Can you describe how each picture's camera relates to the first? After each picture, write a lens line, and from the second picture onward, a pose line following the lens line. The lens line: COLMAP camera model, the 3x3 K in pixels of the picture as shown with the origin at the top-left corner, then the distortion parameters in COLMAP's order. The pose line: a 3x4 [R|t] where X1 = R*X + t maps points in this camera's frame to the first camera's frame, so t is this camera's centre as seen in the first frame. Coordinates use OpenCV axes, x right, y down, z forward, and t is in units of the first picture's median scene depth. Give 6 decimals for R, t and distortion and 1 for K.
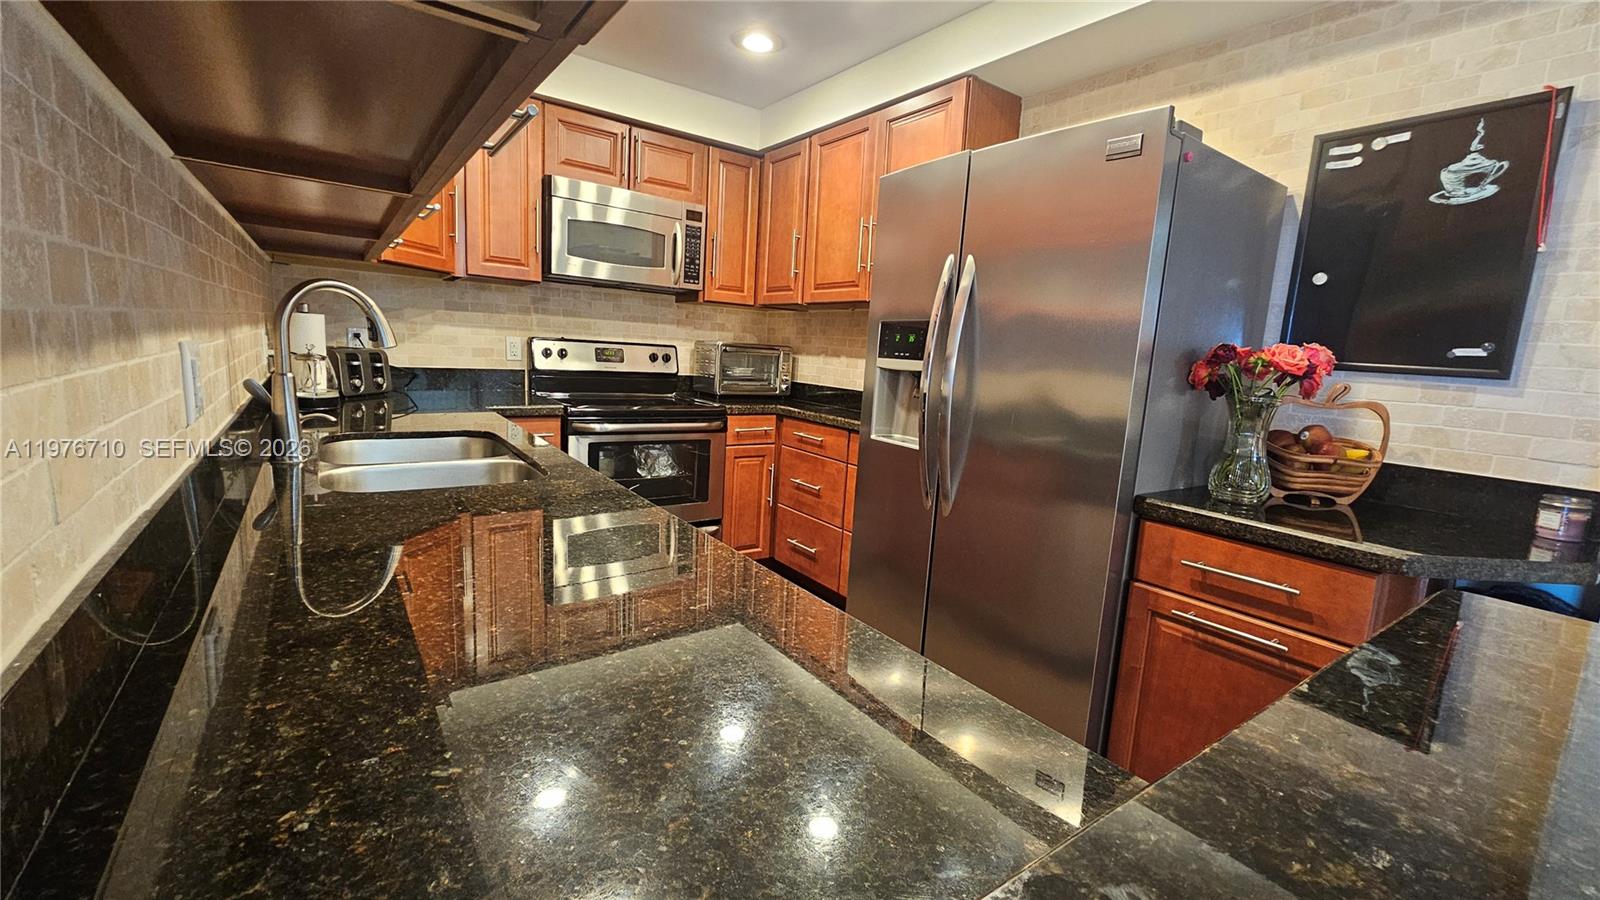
lens RADIAL K [[651.0, 0, 803.5], [0, 651.0, 446.3], [0, 0, 1]] dist [0.007366, -0.006796]
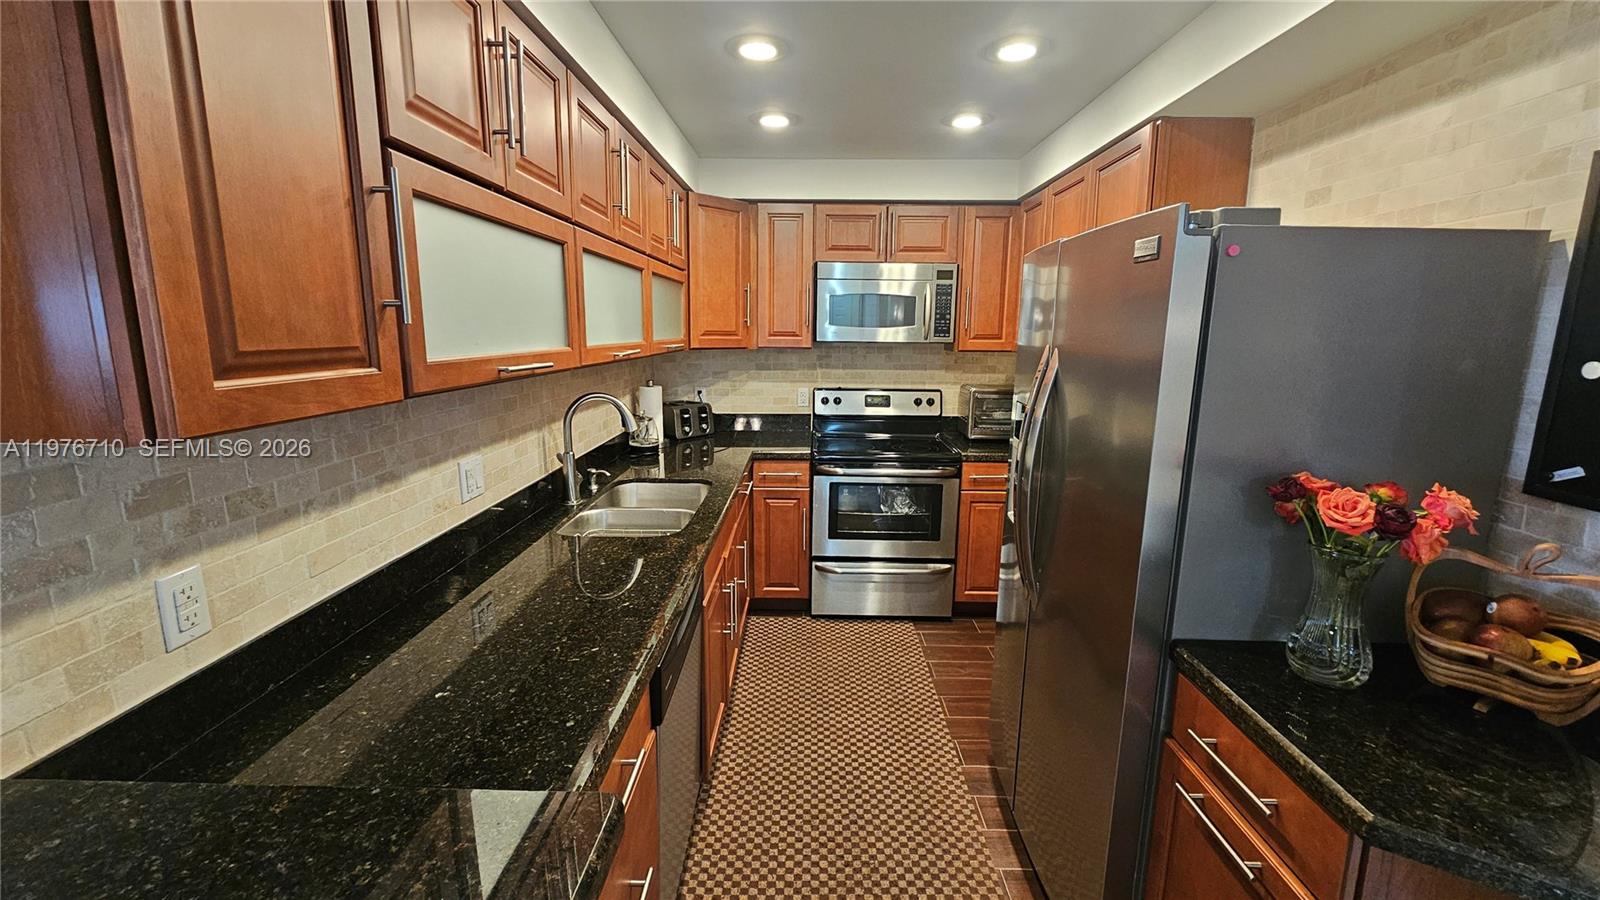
lens RADIAL K [[644.9, 0, 806.0], [0, 644.9, 447.9], [0, 0, 1]] dist [0.000393, 0.000174]
pose [[0.802699, 0.056043, -0.593745, 0.328337], [-0.049888, 0.998395, 0.026794, -0.094758], [0.594294, 0.008113, 0.804207, 0.010357]]
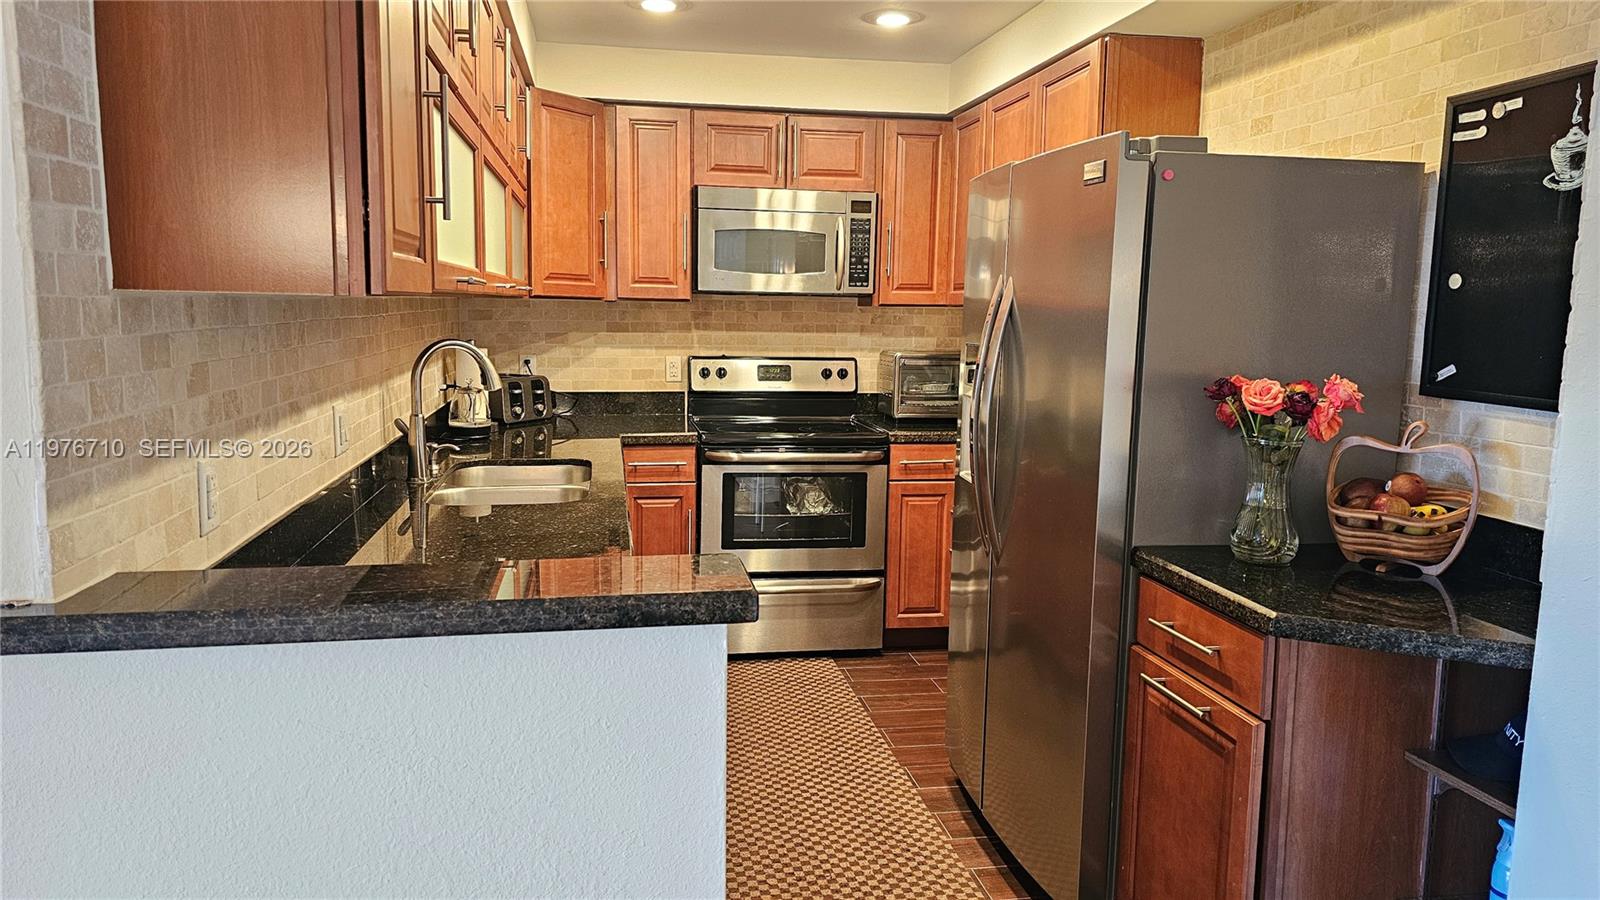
lens RADIAL K [[1049.3, 0, 787.1], [0, 1049.3, 444.6], [0, 0, 1]] dist [0.107651, -0.104500]
pose [[0.898037, 0.011873, -0.439760, 0.386826], [-0.027650, 0.999183, -0.029489, -0.004382], [0.439050, 0.038642, 0.897631, -0.280400]]
